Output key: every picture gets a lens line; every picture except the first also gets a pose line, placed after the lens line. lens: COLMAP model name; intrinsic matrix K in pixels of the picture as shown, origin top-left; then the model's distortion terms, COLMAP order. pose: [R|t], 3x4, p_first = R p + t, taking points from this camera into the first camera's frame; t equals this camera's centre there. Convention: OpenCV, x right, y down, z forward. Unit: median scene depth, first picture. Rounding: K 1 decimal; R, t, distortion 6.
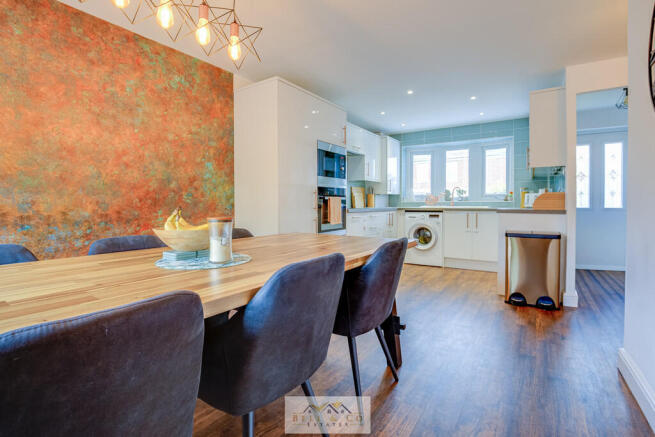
lens RADIAL K [[304.9, 0, 327.7], [0, 304.9, 203.8], [0, 0, 1]] dist [-0.026761, 0.000105]
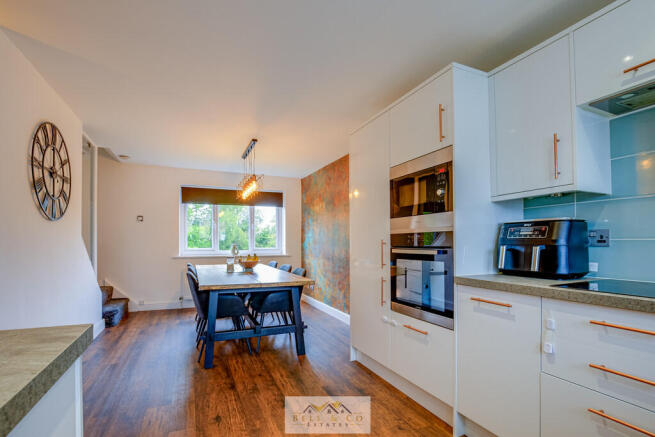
lens RADIAL K [[304.9, 0, 316.0], [0, 304.9, 241.3], [0, 0, 1]] dist [-0.026761, 0.000105]
pose [[-0.547205, -0.008091, -0.836959, 0.430760], [-0.004629, 0.999967, -0.006640, -0.022935], [0.836986, 0.000240, -0.547225, 0.823943]]
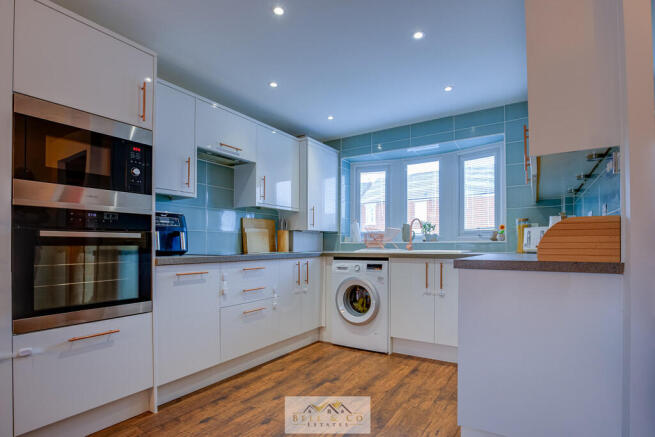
lens RADIAL K [[322.6, 0, 340.0], [0, 322.6, 244.4], [0, 0, 1]] dist [-0.036282, -0.000913]
pose [[0.999020, -0.002680, 0.044174, 0.257161], [0.002841, 0.999989, -0.003599, -0.000943], [-0.044164, 0.003721, 0.999017, 0.379235]]
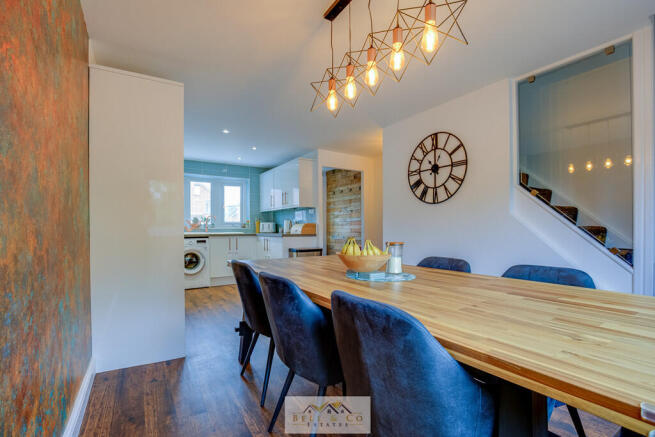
lens RADIAL K [[304.9, 0, 314.0], [0, 304.9, 232.1], [0, 0, 1]] dist [-0.026761, 0.000105]
pose [[0.446725, -0.008424, 0.894632, -0.449375], [0.002703, 0.999964, 0.008066, -0.001405], [-0.894667, -0.001185, 0.446732, 0.150637]]
